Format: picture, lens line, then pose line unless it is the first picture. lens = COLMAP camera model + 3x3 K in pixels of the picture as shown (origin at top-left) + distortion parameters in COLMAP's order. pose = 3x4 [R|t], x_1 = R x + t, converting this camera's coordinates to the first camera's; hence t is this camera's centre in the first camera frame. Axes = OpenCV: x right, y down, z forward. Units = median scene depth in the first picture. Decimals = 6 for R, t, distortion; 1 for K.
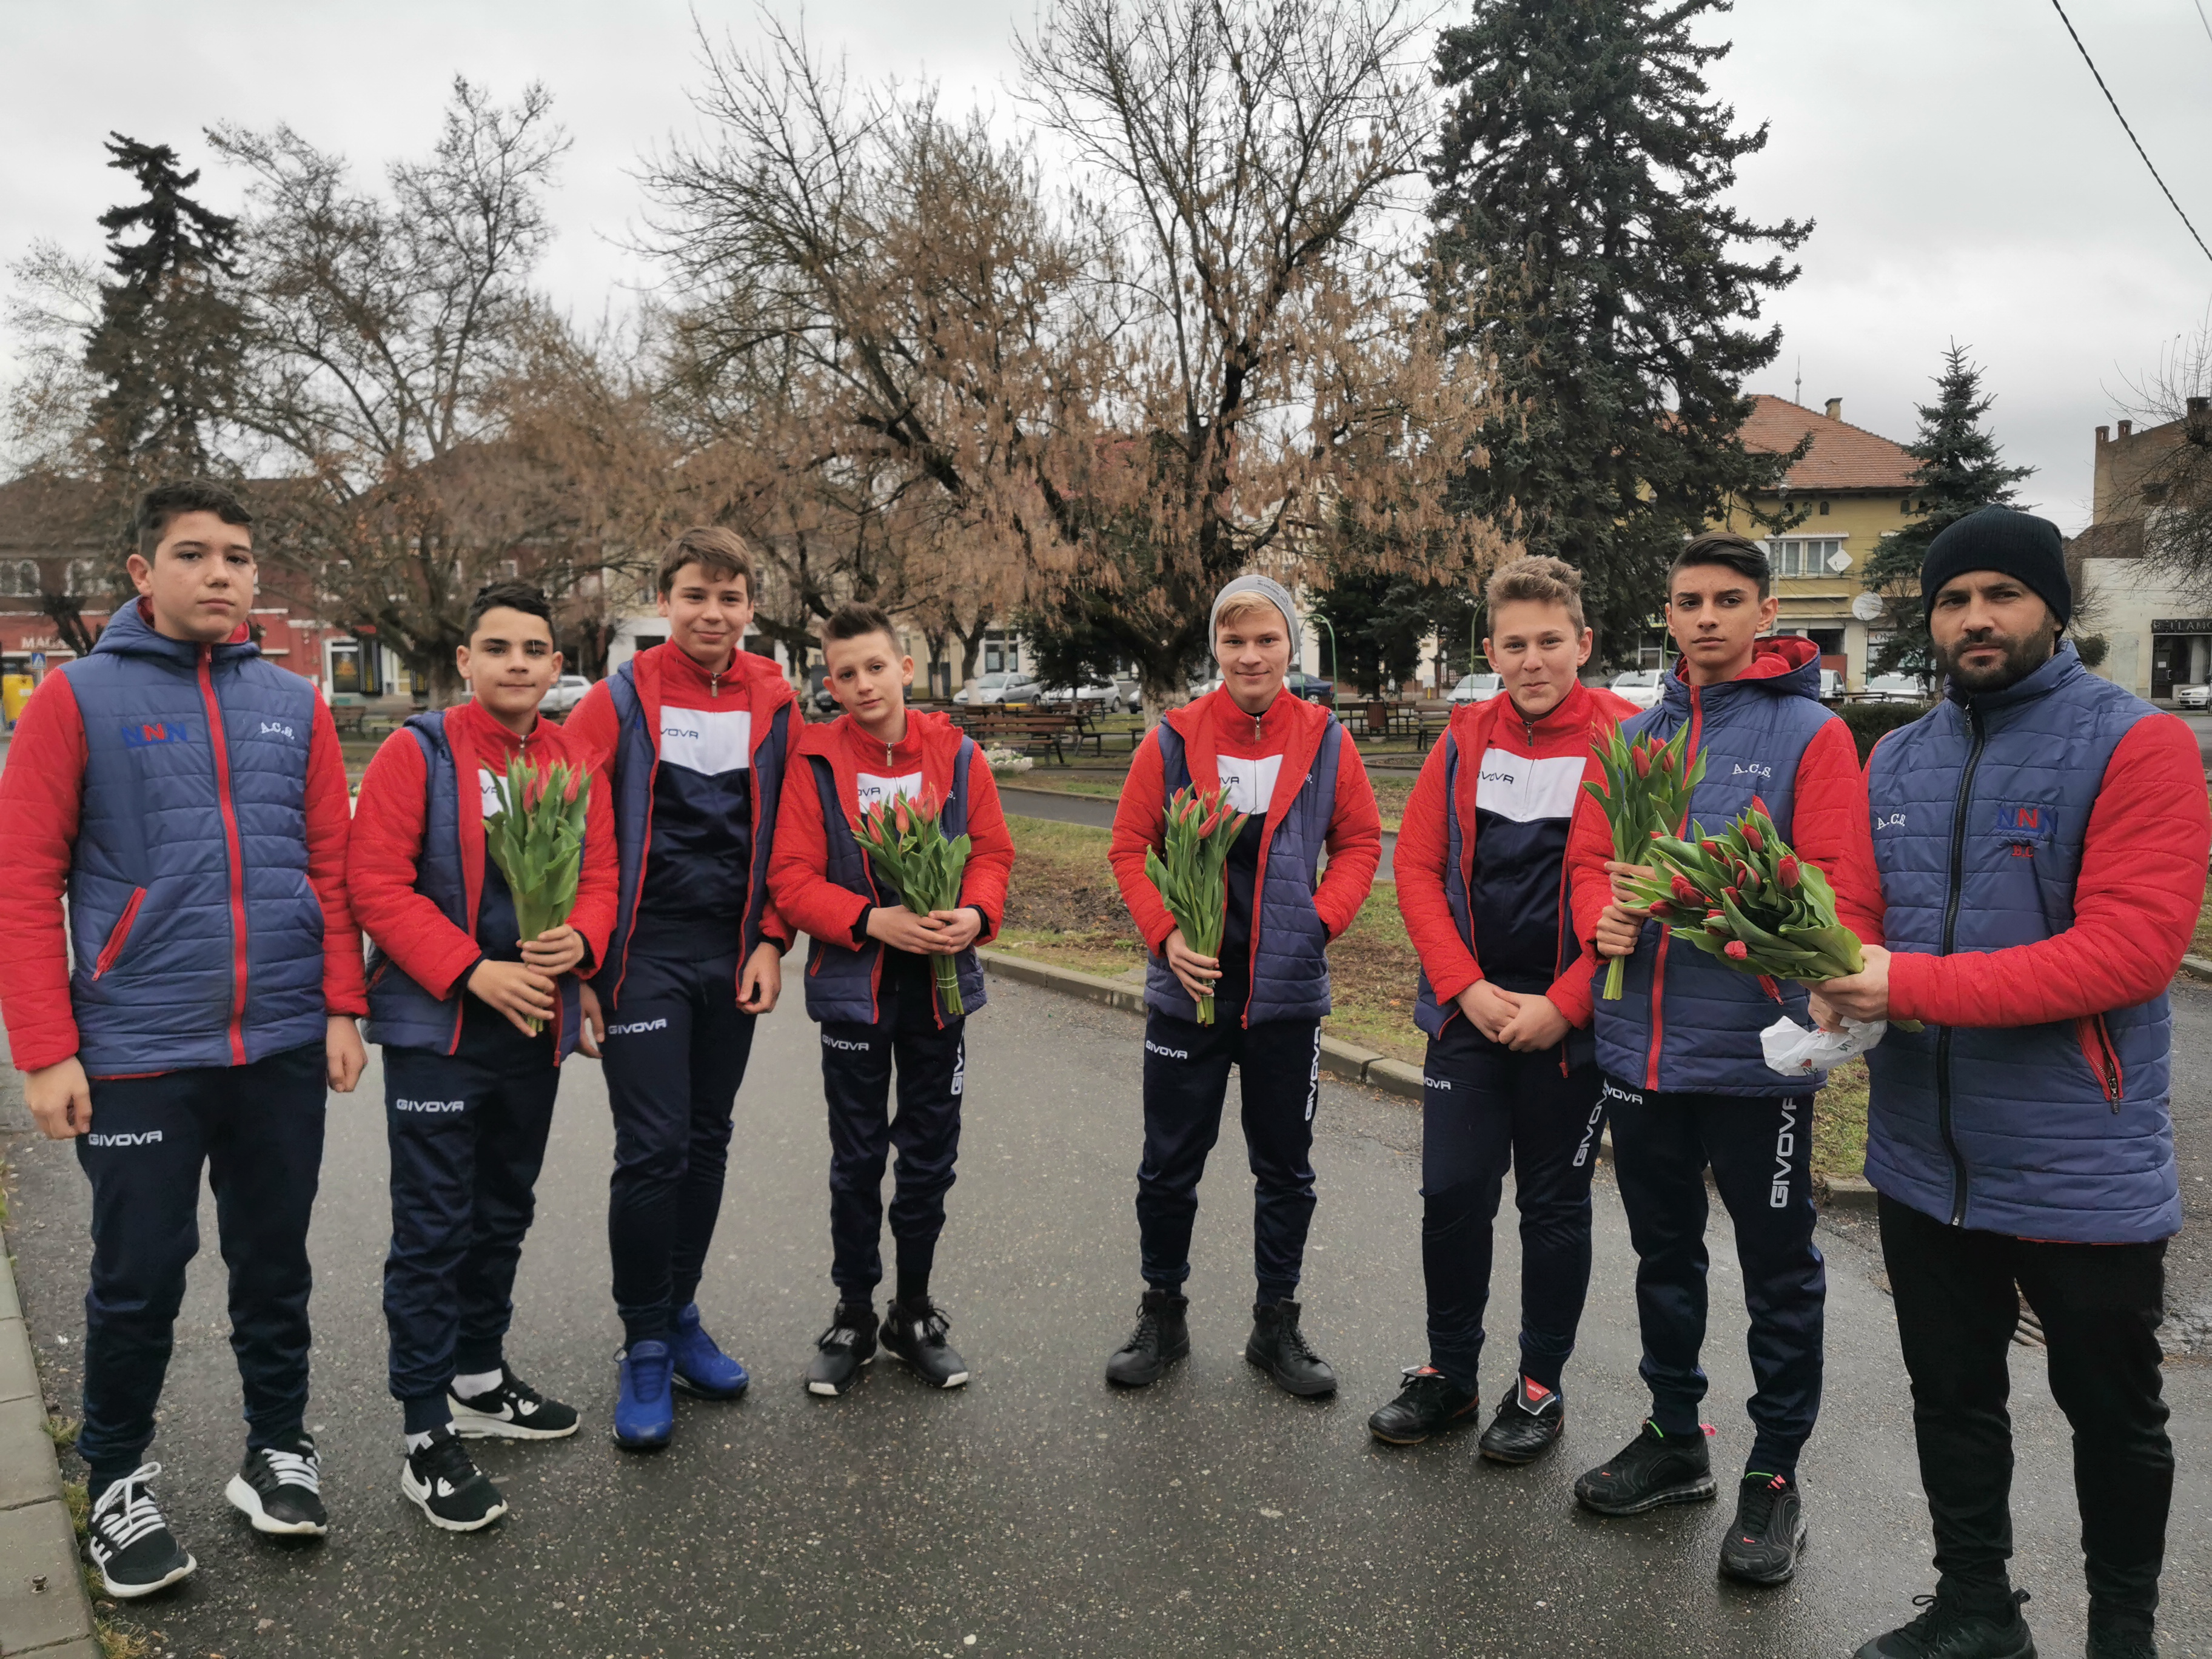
lens RADIAL K [[1702.3, 0, 1096.2], [0, 1702.3, 821.5], [0, 0, 1]] dist [0.078090, -0.105321]
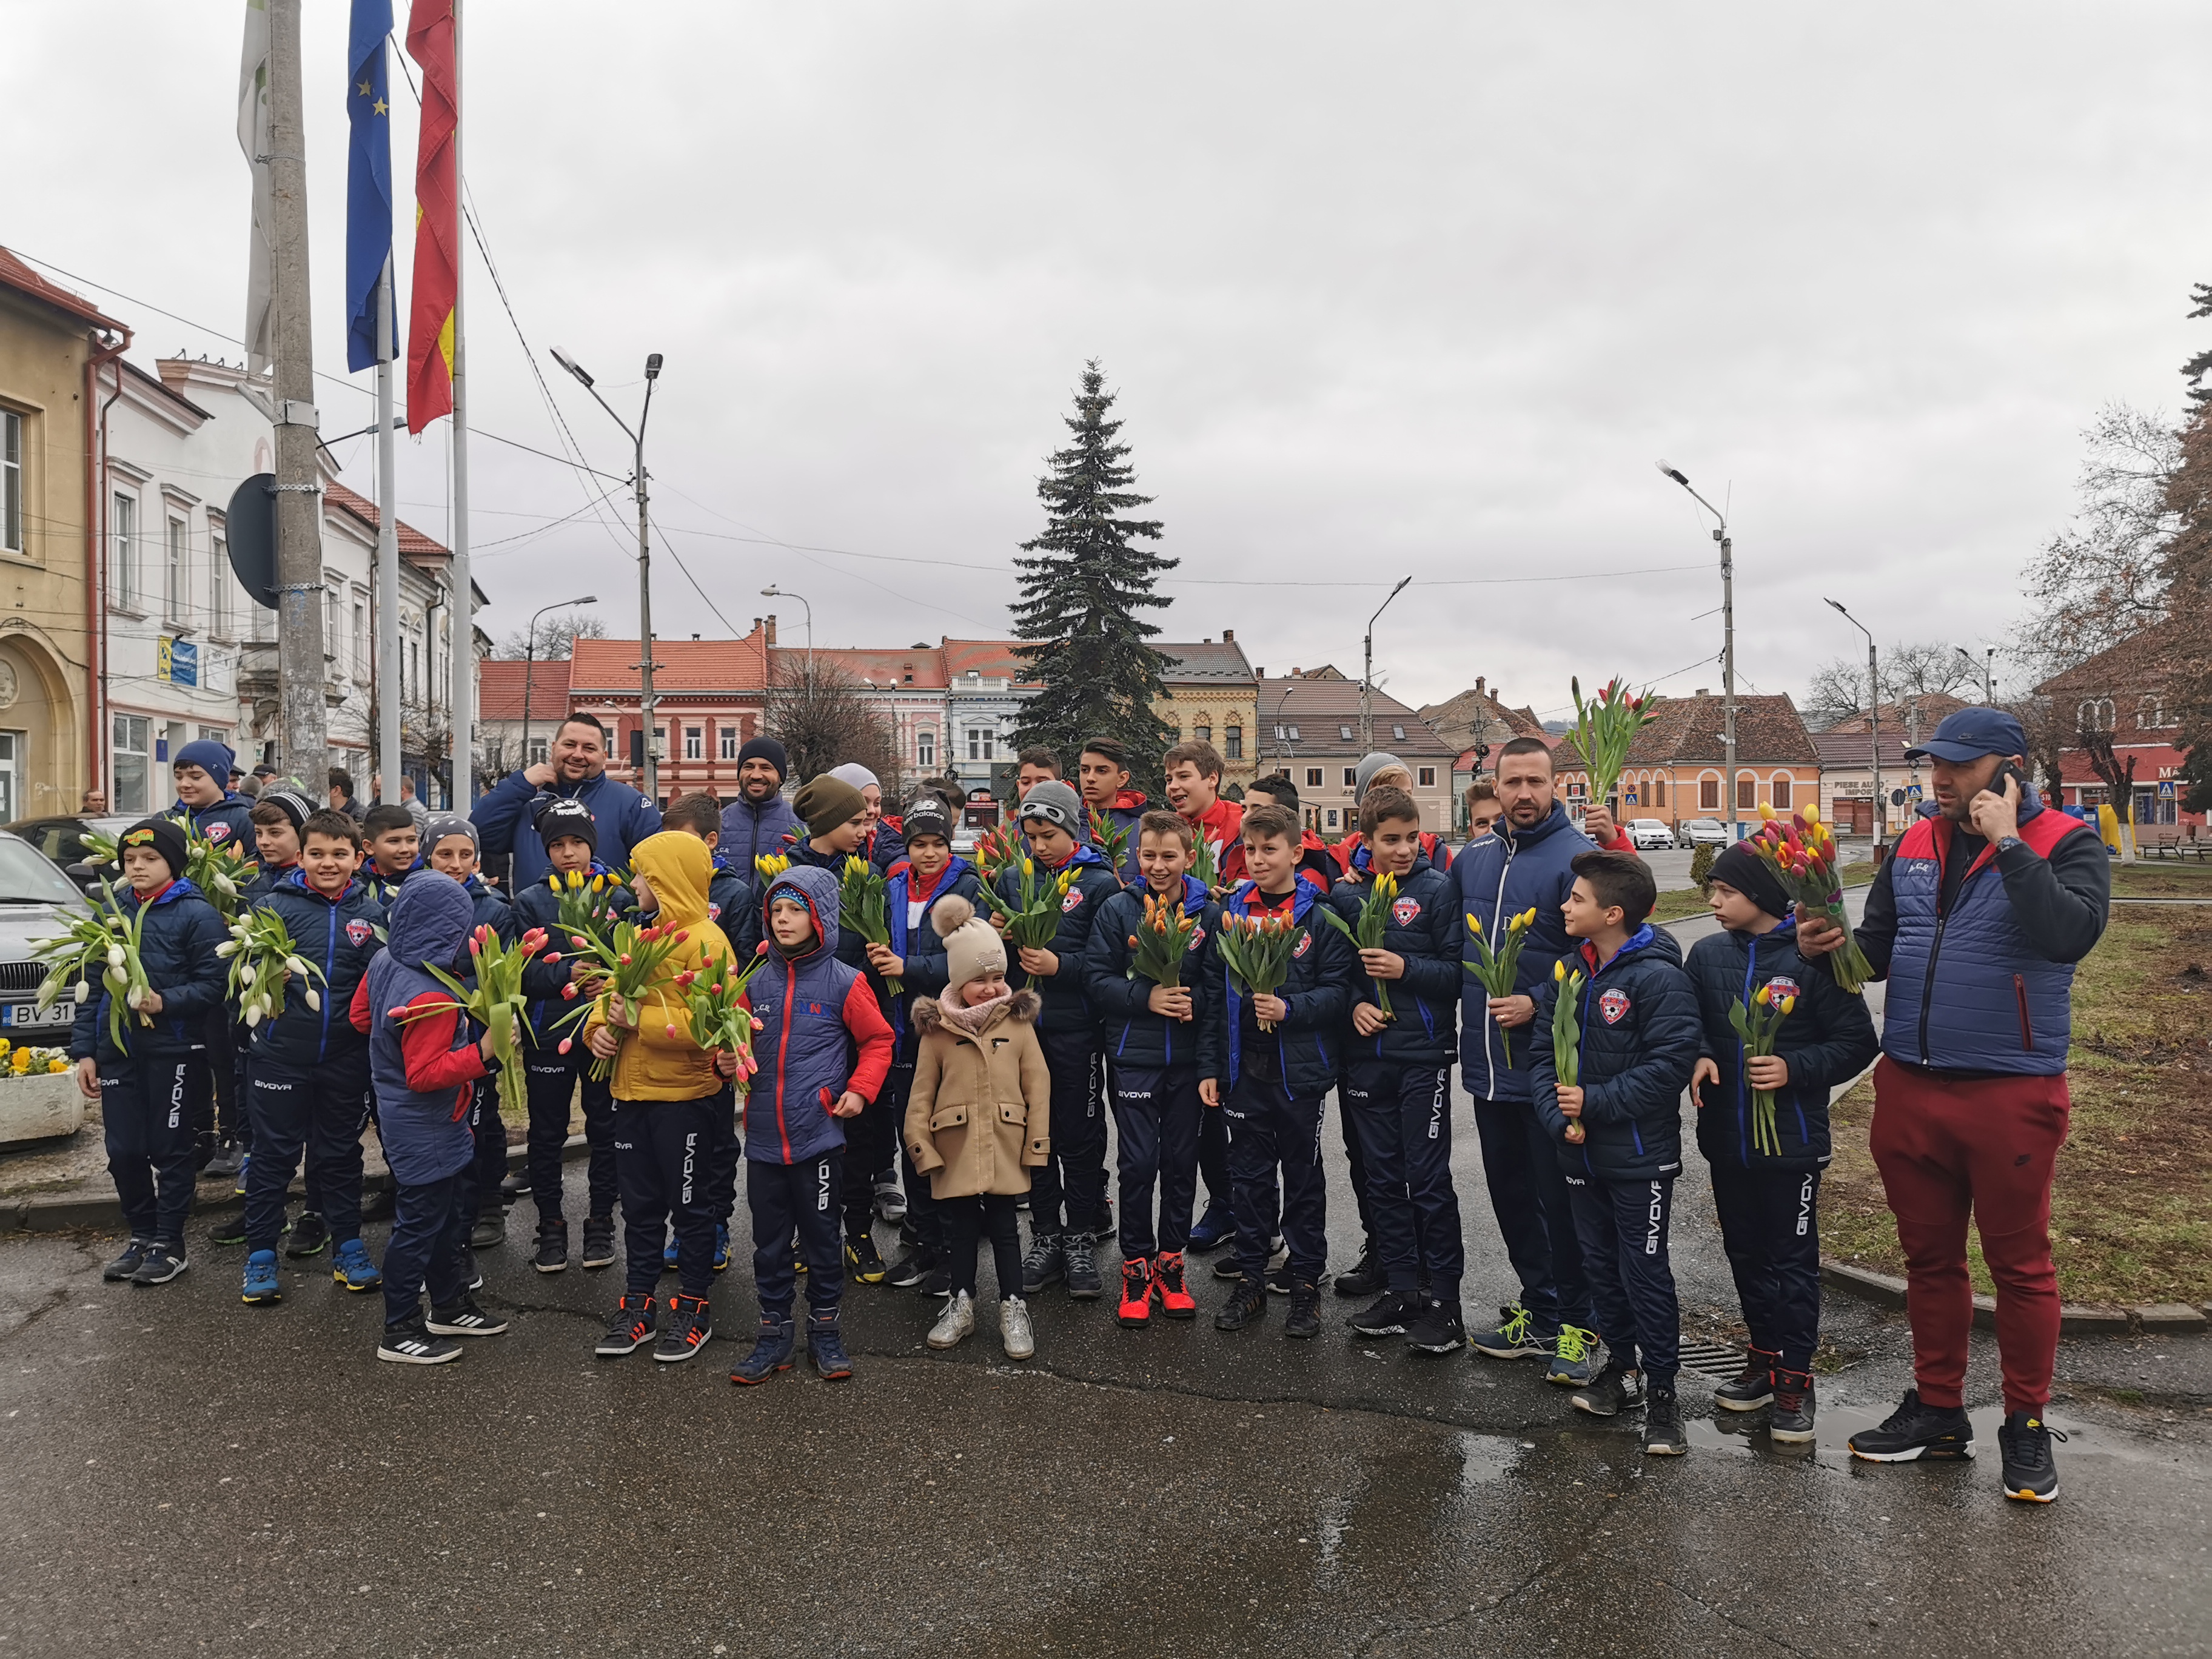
lens RADIAL K [[1702.3, 0, 1108.1], [0, 1702.3, 809.9], [0, 0, 1]] dist [0.078090, -0.105321]
pose [[0.397310, -0.000488, -0.917684, 0.129800], [-0.073595, 0.996762, -0.032393, -0.000366], [0.914729, 0.080407, 0.395988, 0.008979]]
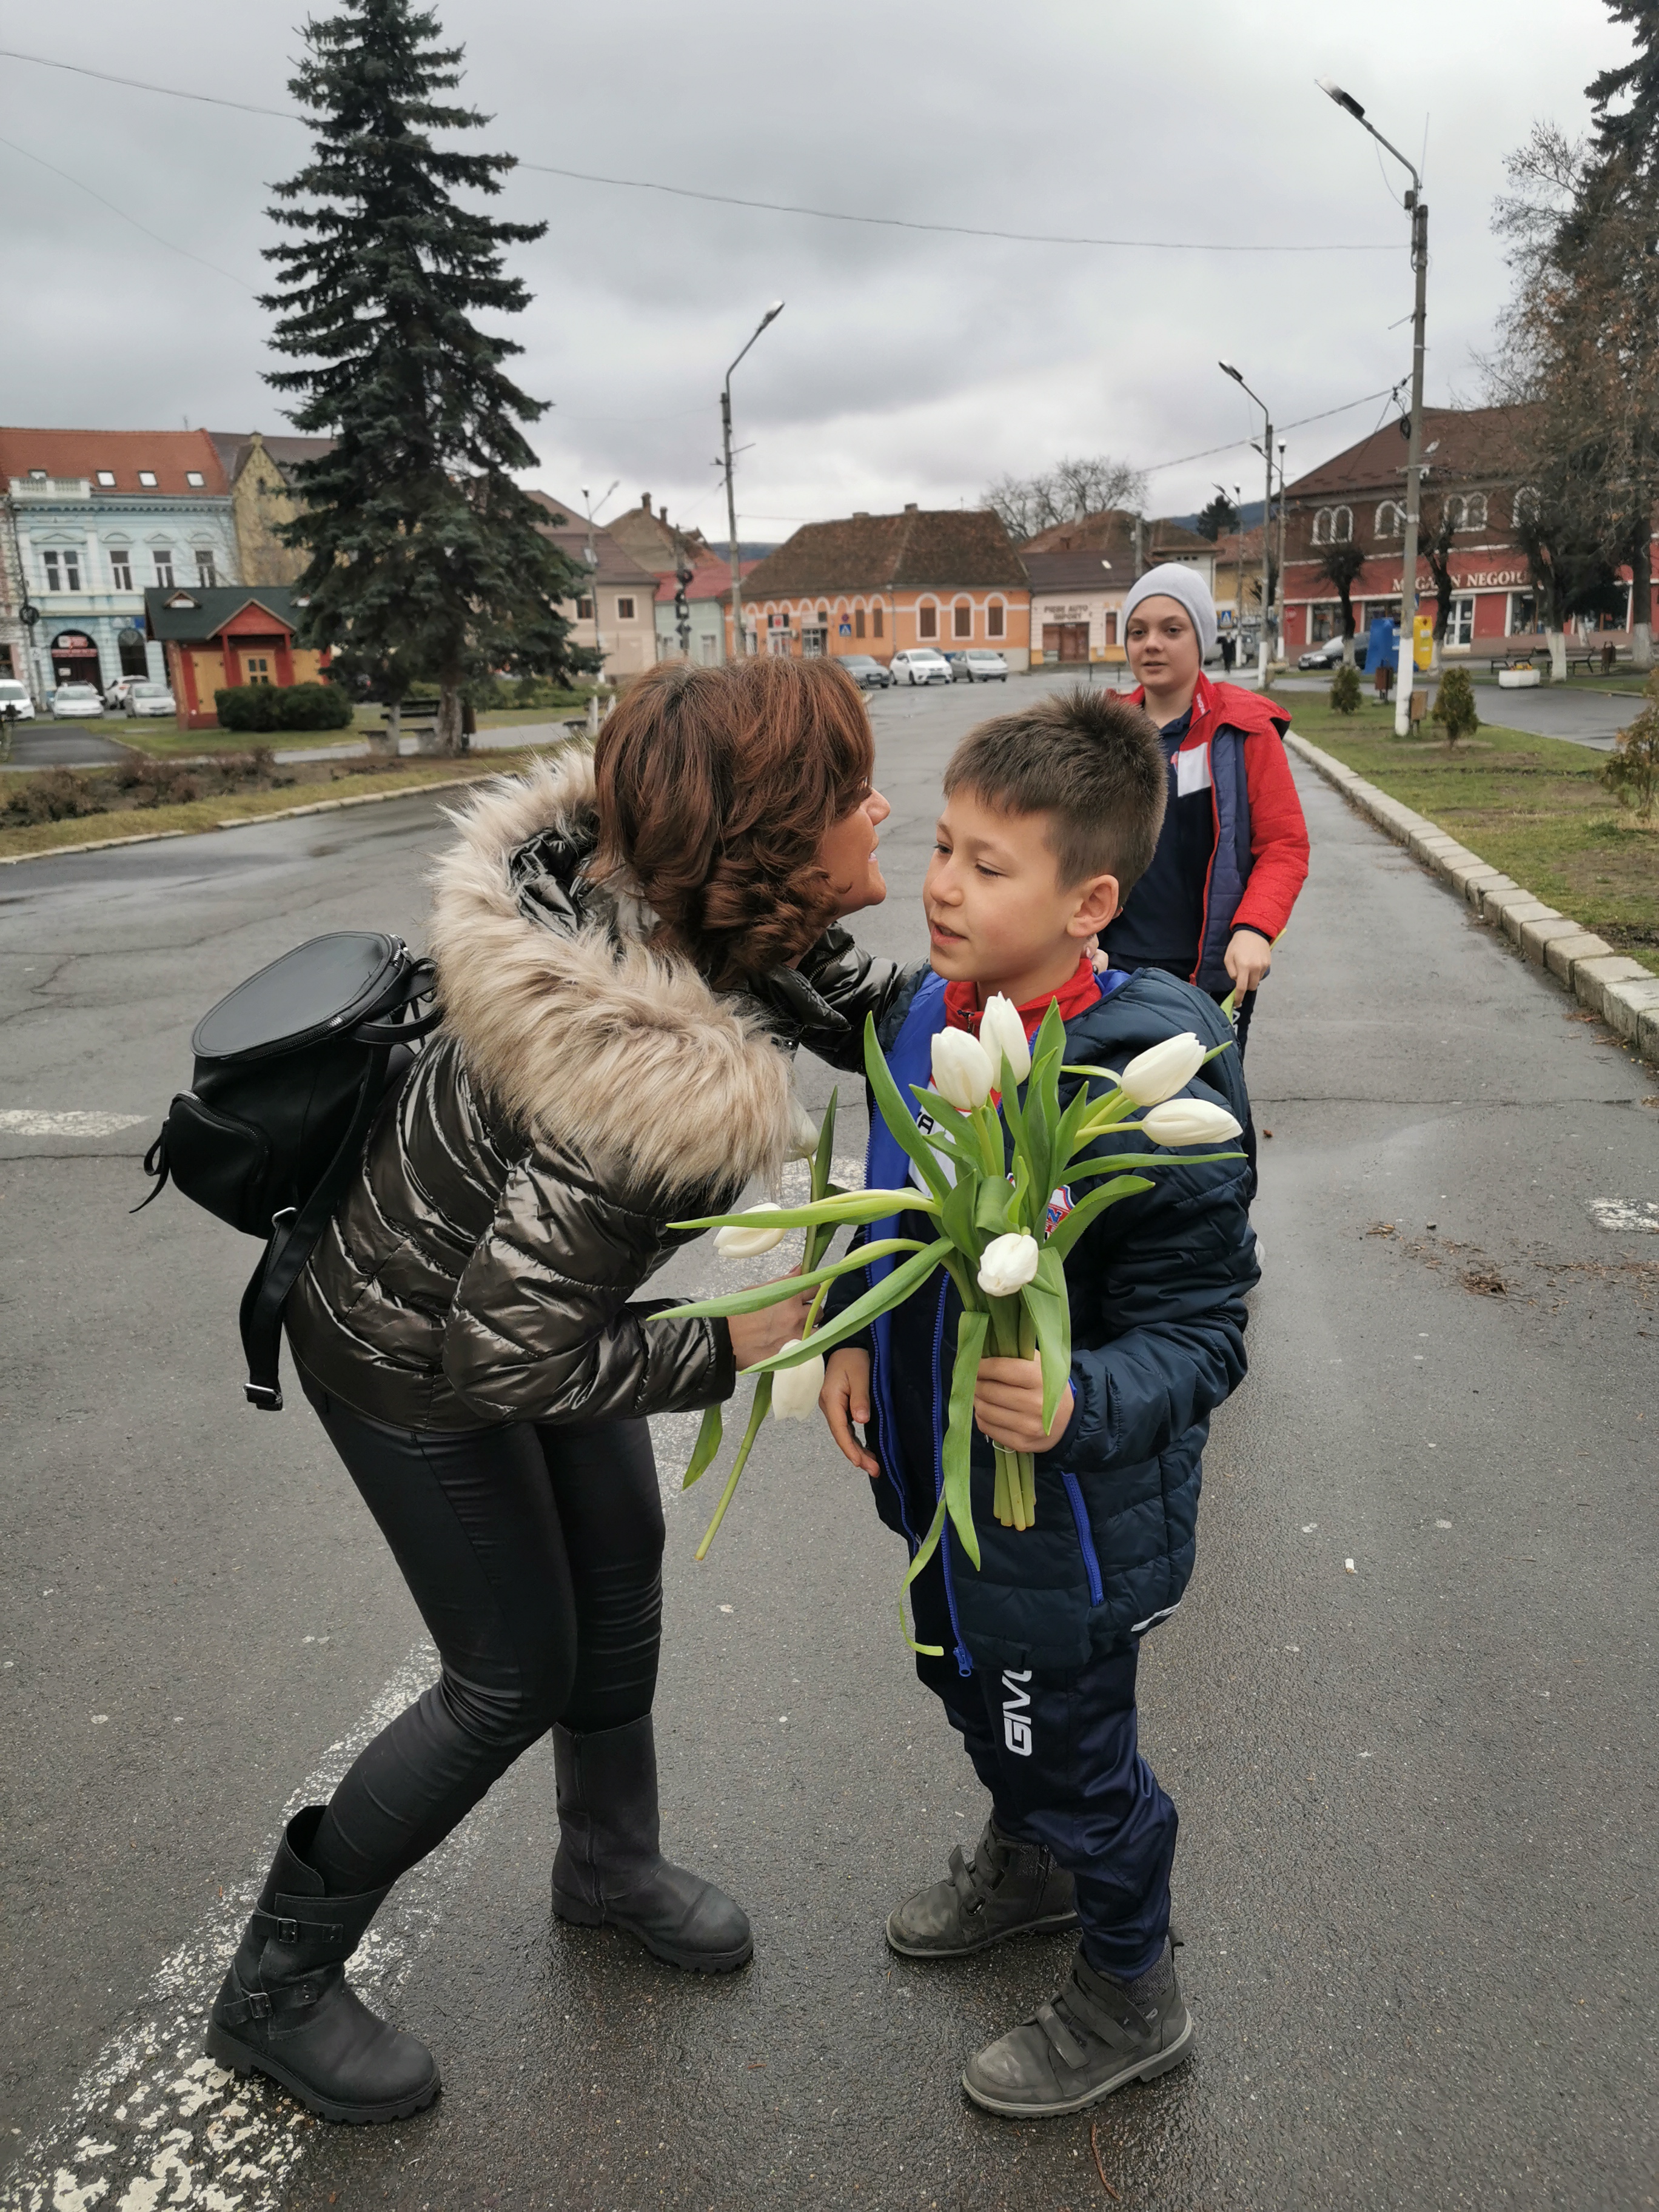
lens RADIAL K [[1702.3, 0, 842.8], [0, 1702.3, 1105.3], [0, 0, 1]] dist [0.078090, -0.105321]
pose [[0.699442, 0.167500, -0.694784, -0.134756], [-0.030749, 0.978301, 0.204895, -0.000579], [0.714028, -0.121948, 0.689415, 0.030575]]
